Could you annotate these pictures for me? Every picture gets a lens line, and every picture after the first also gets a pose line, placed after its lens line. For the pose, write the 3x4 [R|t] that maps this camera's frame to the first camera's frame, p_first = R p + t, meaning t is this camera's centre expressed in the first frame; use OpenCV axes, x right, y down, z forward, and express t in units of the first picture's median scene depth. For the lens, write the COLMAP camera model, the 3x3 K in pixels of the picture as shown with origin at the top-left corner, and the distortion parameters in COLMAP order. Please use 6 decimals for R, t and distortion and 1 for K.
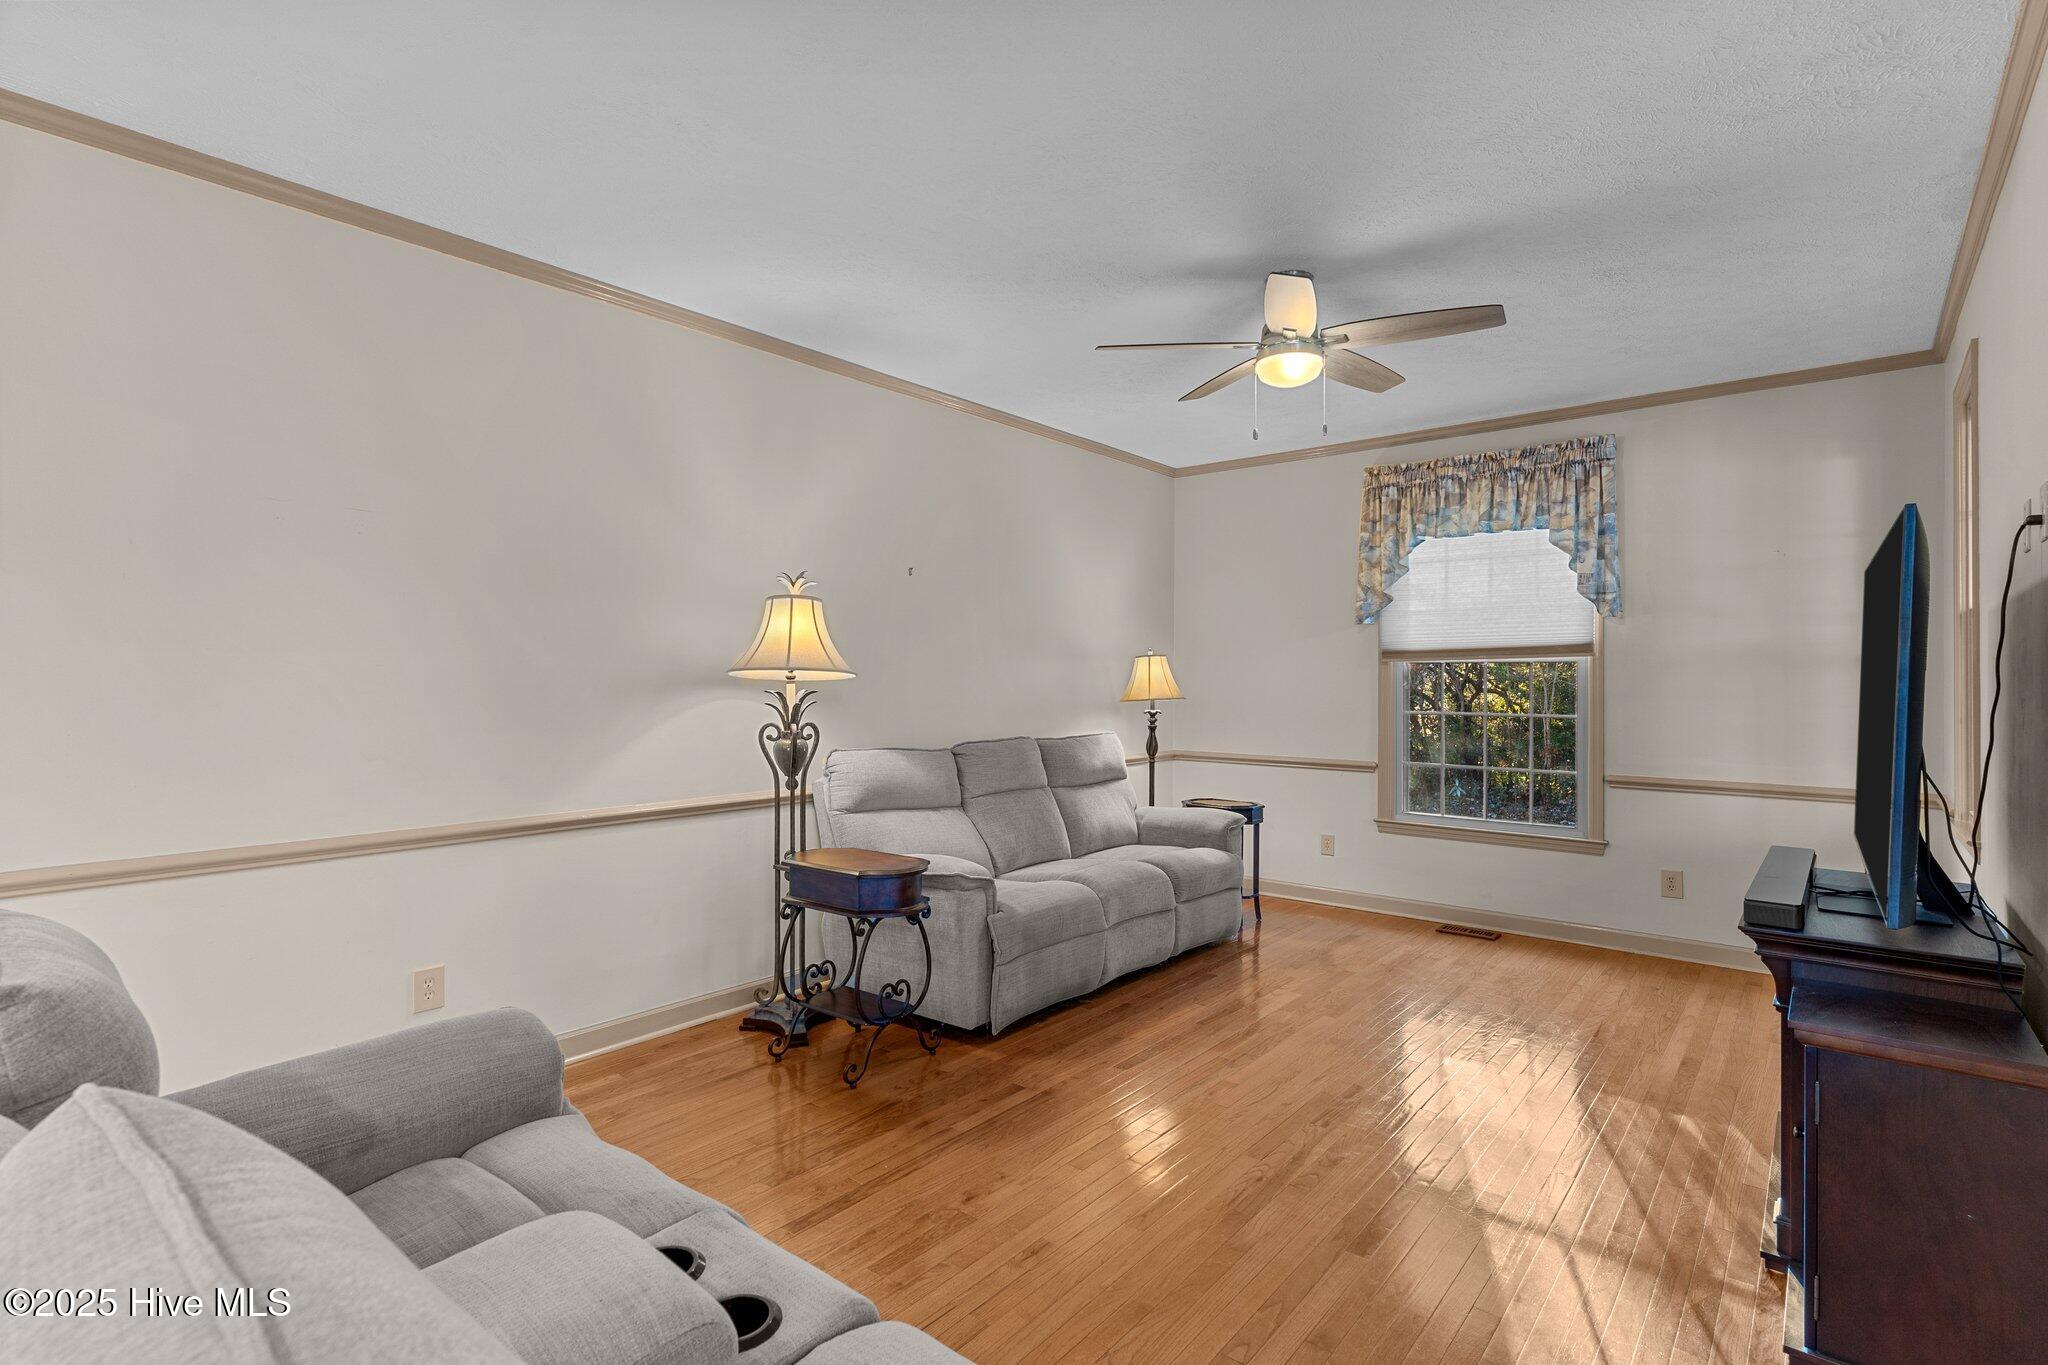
lens RADIAL K [[976.7, 0, 1024.0], [0, 976.7, 682.5], [0, 0, 1]] dist [0.001305, 0.000068]
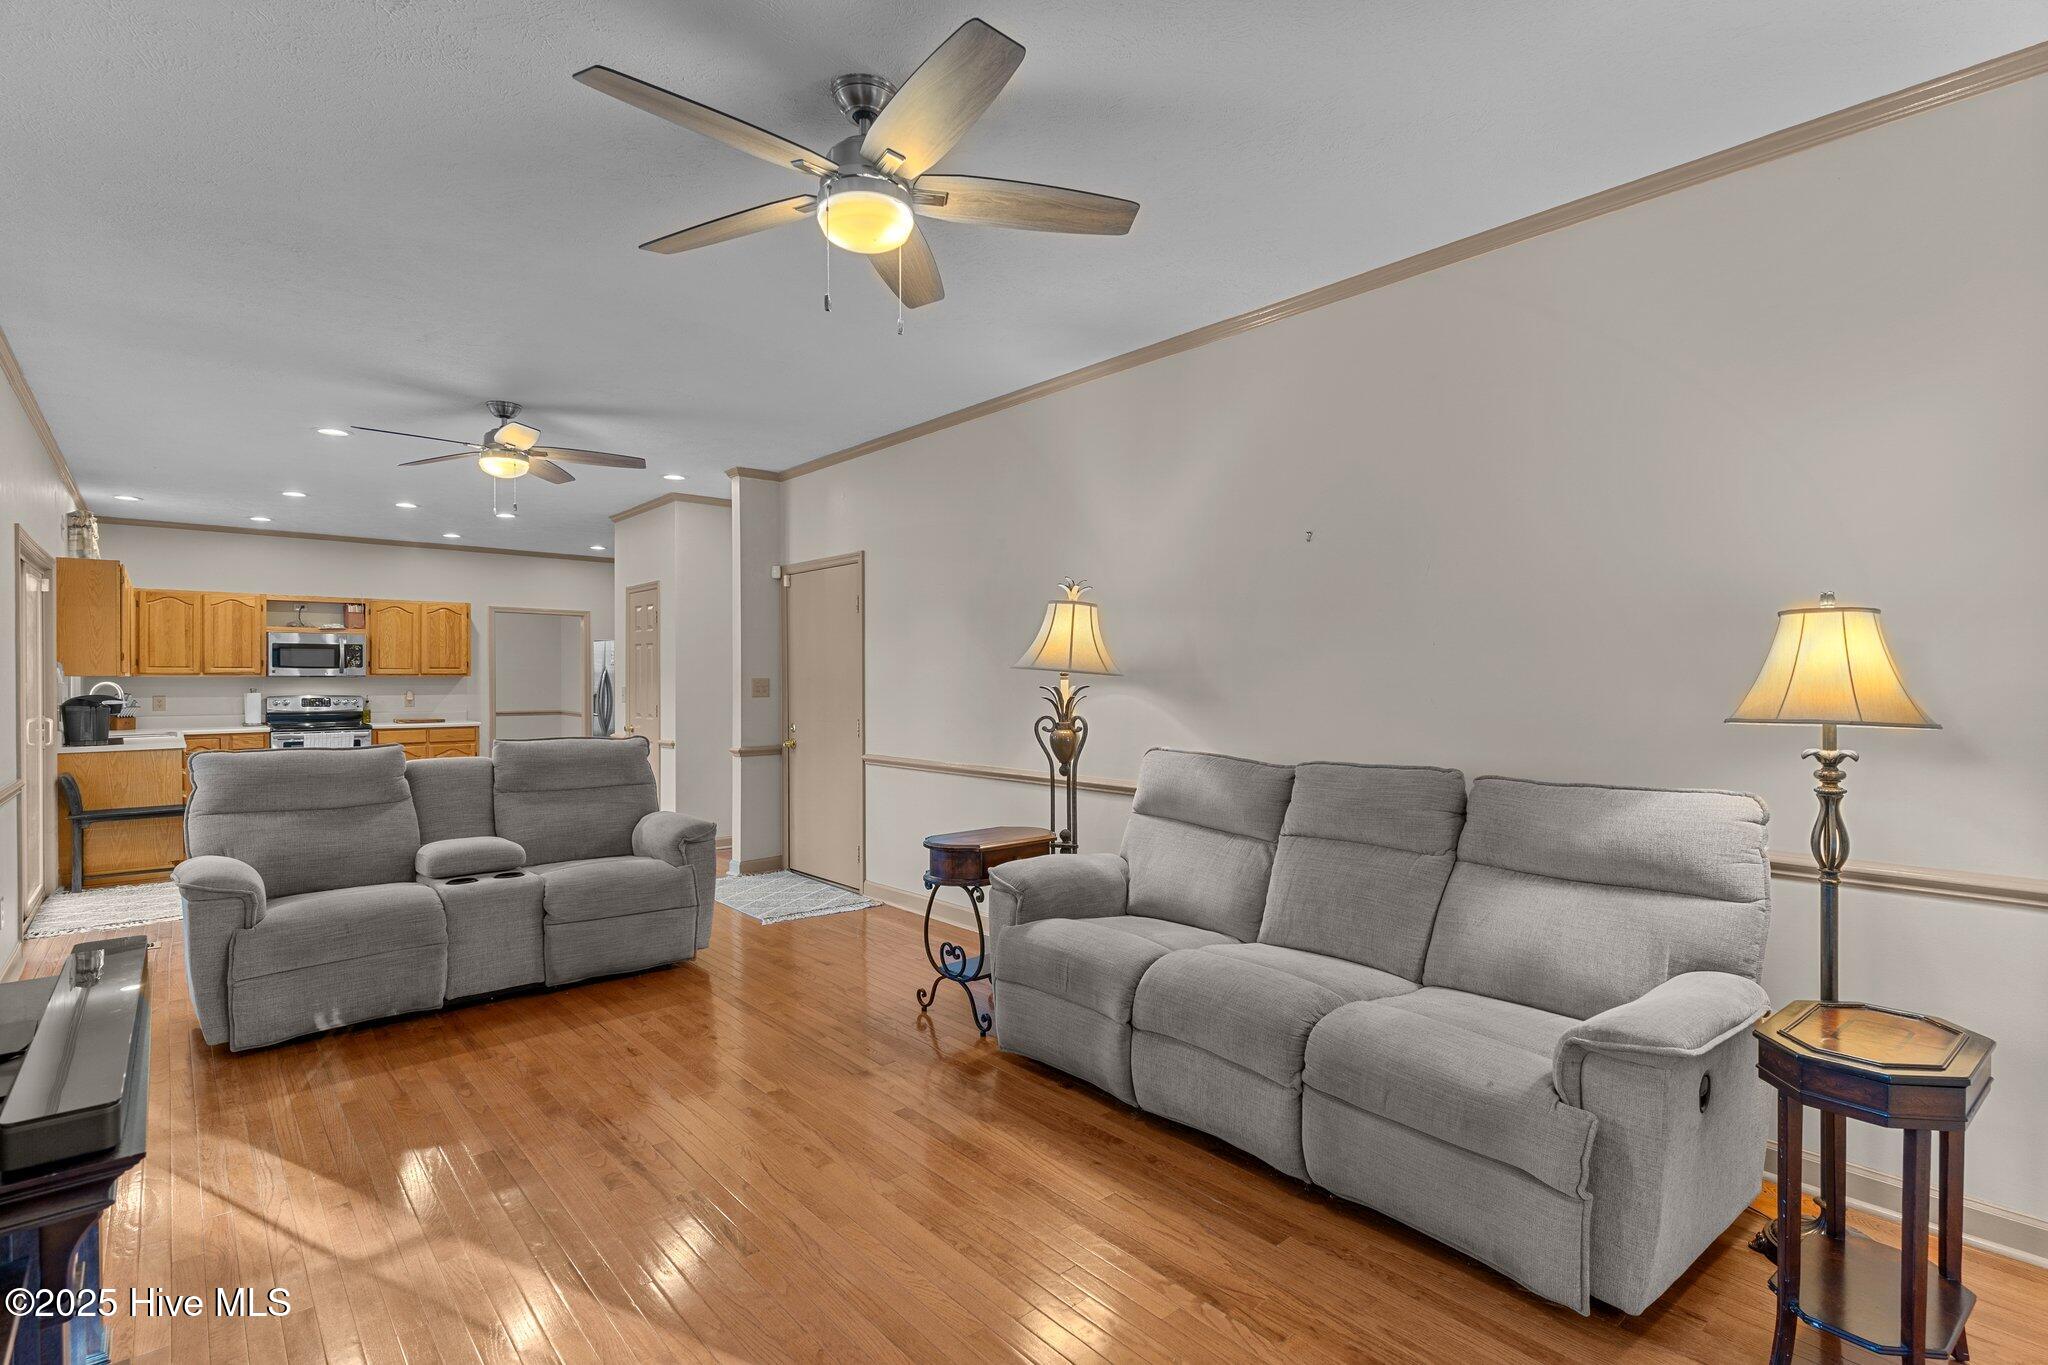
lens RADIAL K [[976.7, 0, 1024.0], [0, 976.7, 682.5], [0, 0, 1]] dist [0.001305, 0.000068]
pose [[-0.164718, 0.005358, -0.986326, 0.866366], [0.001601, 0.999985, 0.005164, -0.001785], [0.986339, -0.000729, -0.164724, 1.133474]]
